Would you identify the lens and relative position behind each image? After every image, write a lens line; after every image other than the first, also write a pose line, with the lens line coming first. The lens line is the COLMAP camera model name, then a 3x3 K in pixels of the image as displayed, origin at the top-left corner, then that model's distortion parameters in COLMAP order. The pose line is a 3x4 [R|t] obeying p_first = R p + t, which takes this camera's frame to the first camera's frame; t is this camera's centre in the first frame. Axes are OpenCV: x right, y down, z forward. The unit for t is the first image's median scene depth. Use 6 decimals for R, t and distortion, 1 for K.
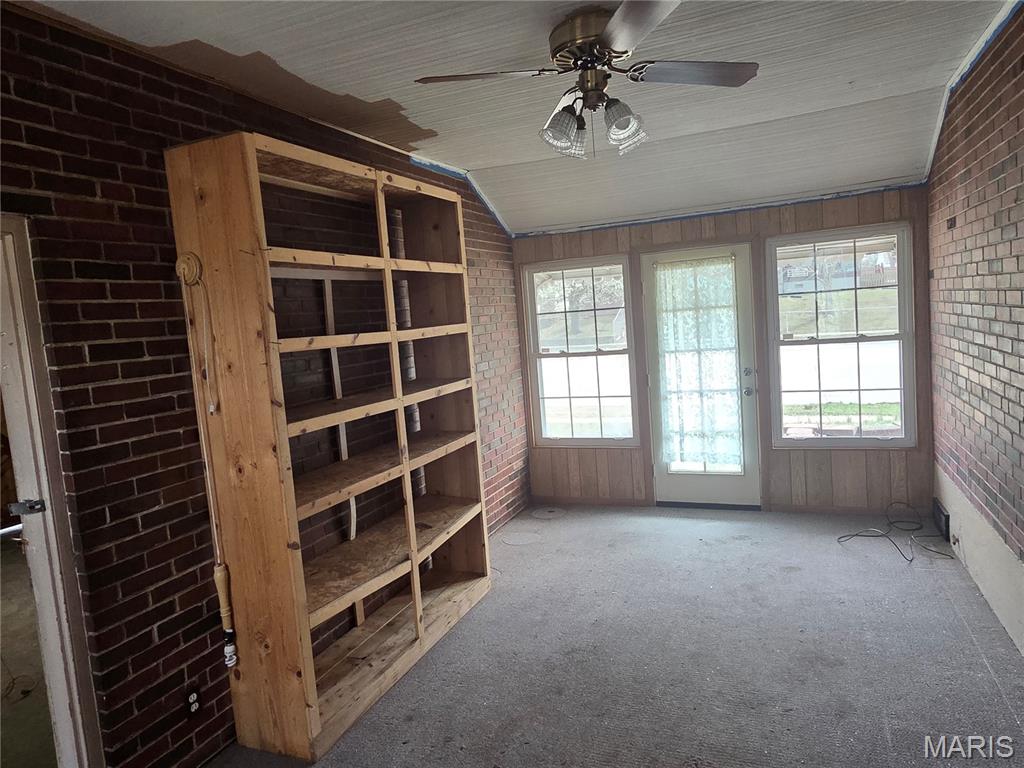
lens RADIAL K [[655.3, 0, 512.5], [0, 655.3, 377.2], [0, 0, 1]] dist [0.008070, 0.000536]
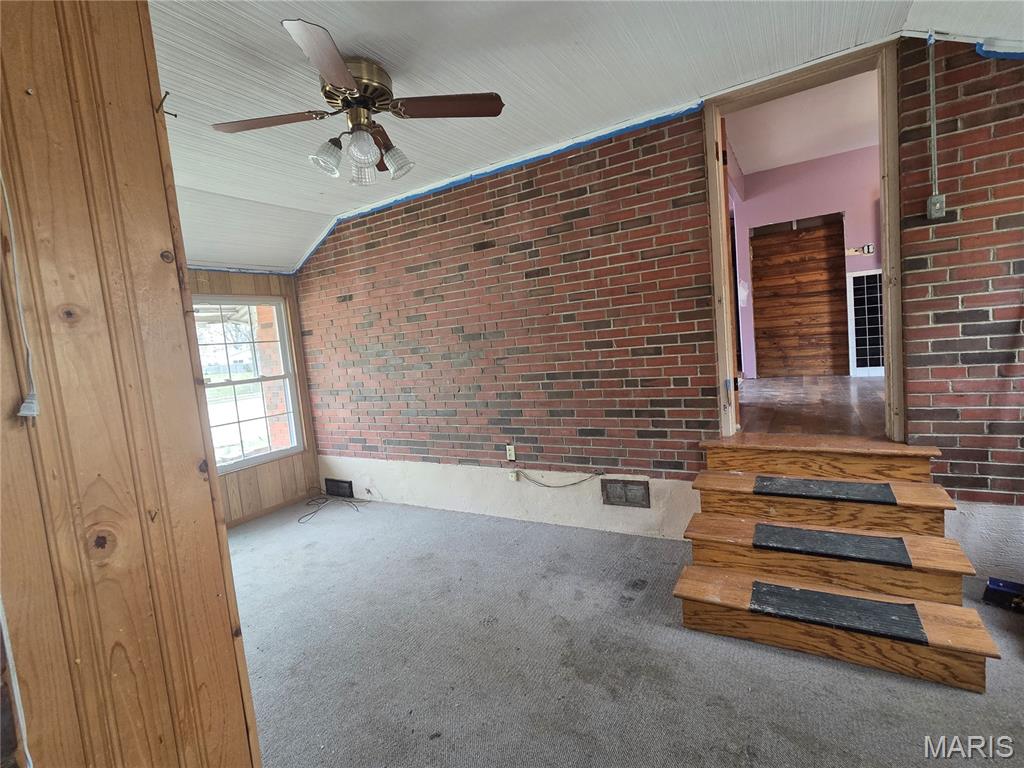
lens RADIAL K [[490.7, 0, 512.0], [0, 490.7, 386.1], [0, 0, 1]] dist [-0.000051, 0.000060]
pose [[0.149031, -0.033111, 0.988278, -0.440354], [0.168295, 0.985707, 0.007646, 0.038797], [-0.974406, 0.165183, 0.152473, 0.387770]]
